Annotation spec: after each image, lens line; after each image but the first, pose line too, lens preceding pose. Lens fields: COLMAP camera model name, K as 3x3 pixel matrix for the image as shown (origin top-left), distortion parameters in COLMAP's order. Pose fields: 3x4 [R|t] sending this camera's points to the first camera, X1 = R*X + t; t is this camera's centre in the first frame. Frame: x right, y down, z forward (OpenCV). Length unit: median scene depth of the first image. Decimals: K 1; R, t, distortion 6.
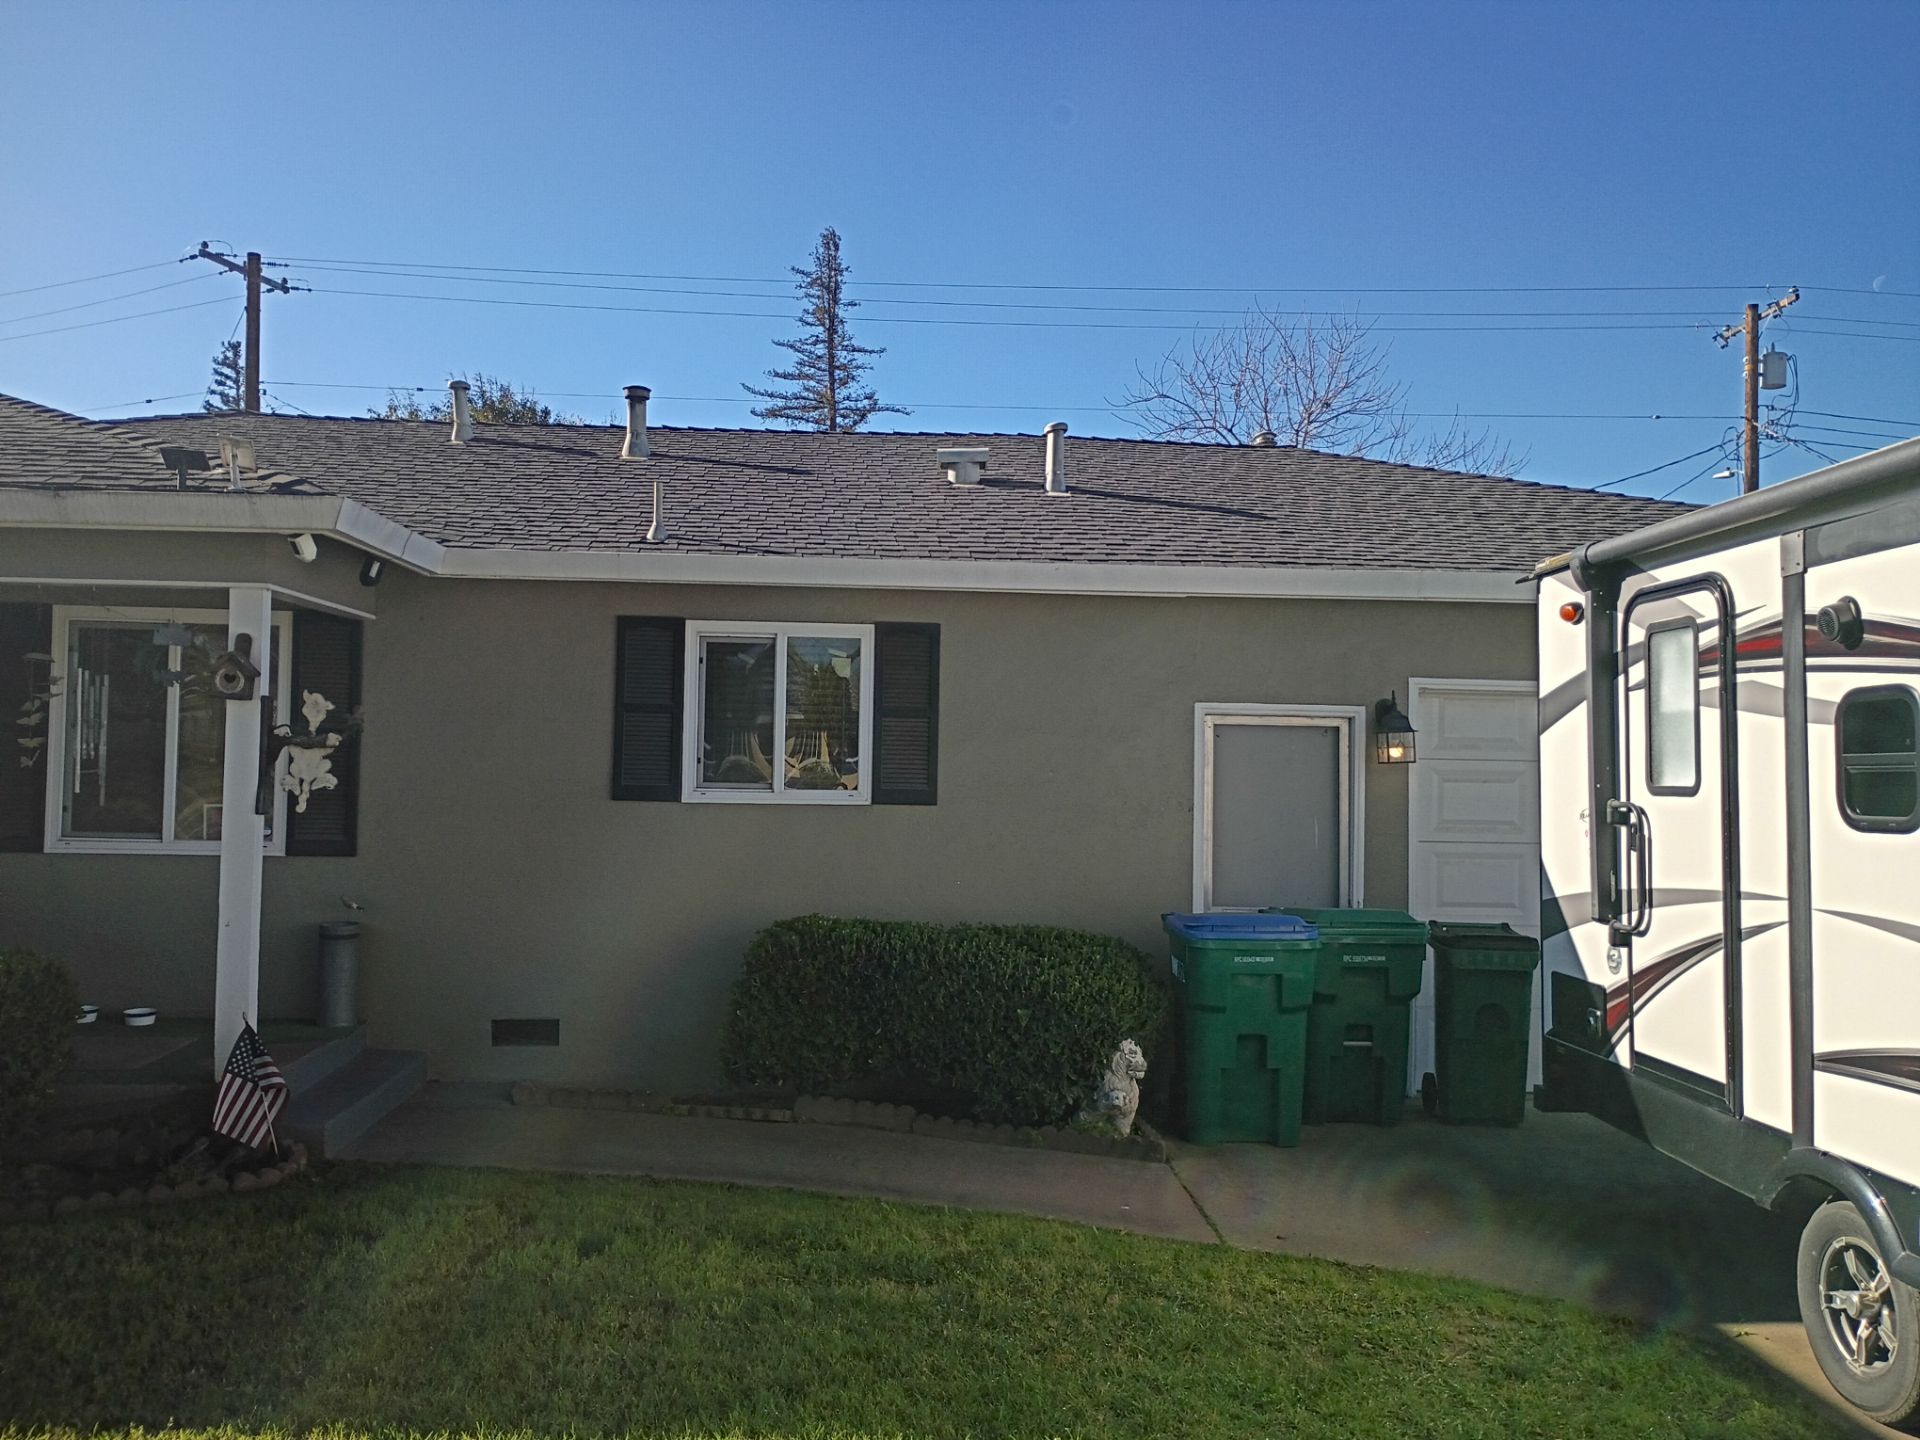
lens RADIAL K [[1592.7, 0, 962.5], [0, 1592.7, 715.7], [0, 0, 1]] dist [0.012409, 0.000820]
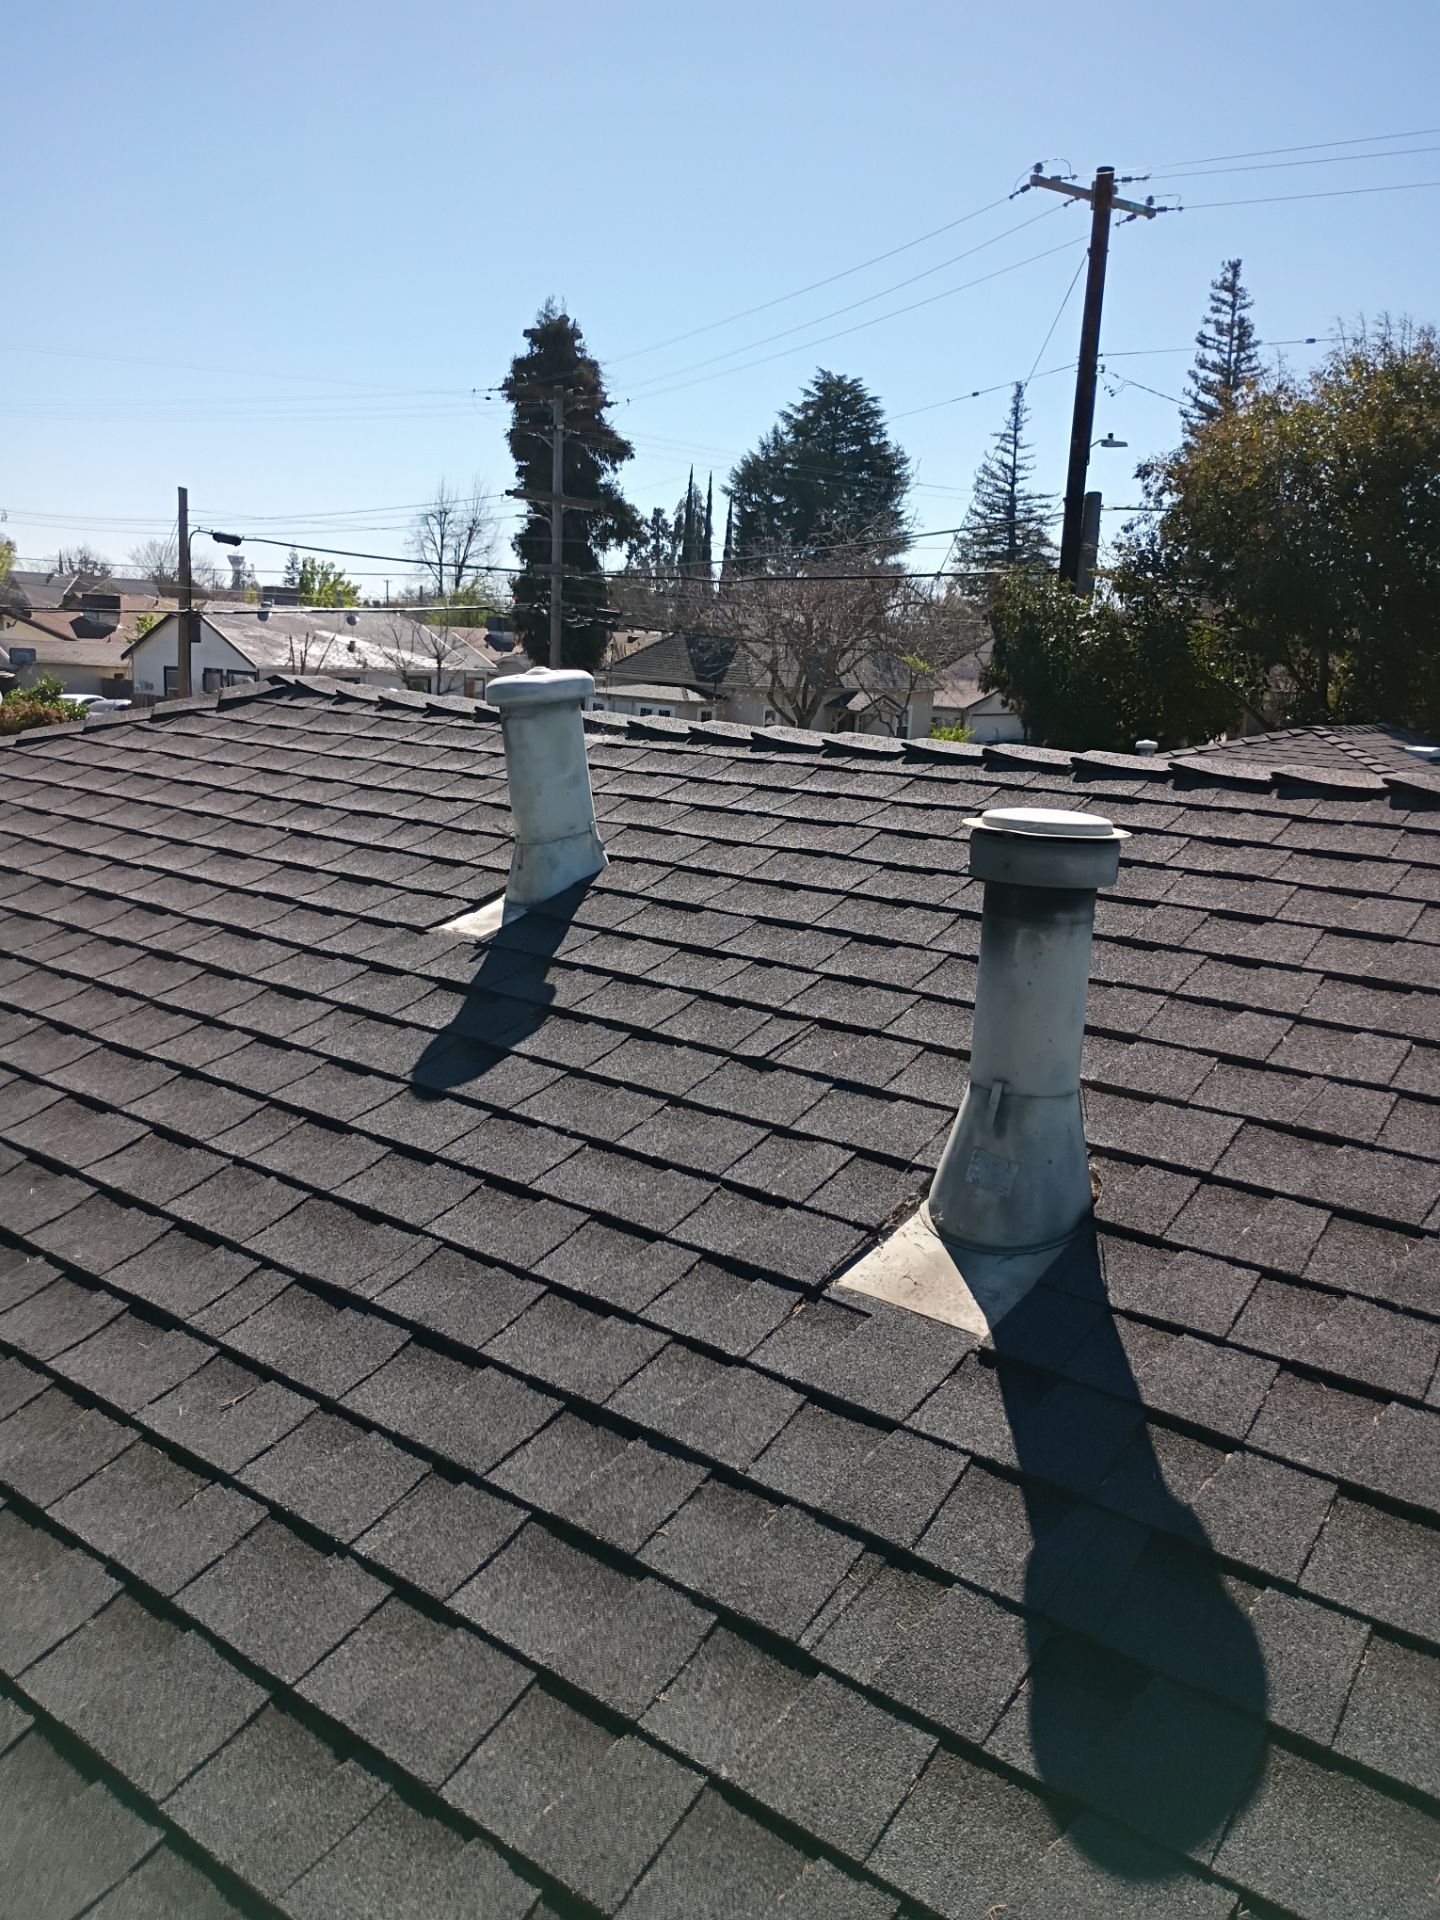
lens RADIAL K [[1592.7, 0, 723.5], [0, 1592.7, 963.2], [0, 0, 1]] dist [0.012409, 0.000820]
pose [[0.742472, 0.150165, -0.652829, -0.041500], [-0.018983, 0.978876, 0.203573, -0.076815], [0.669608, -0.138755, 0.729639, 0.291383]]
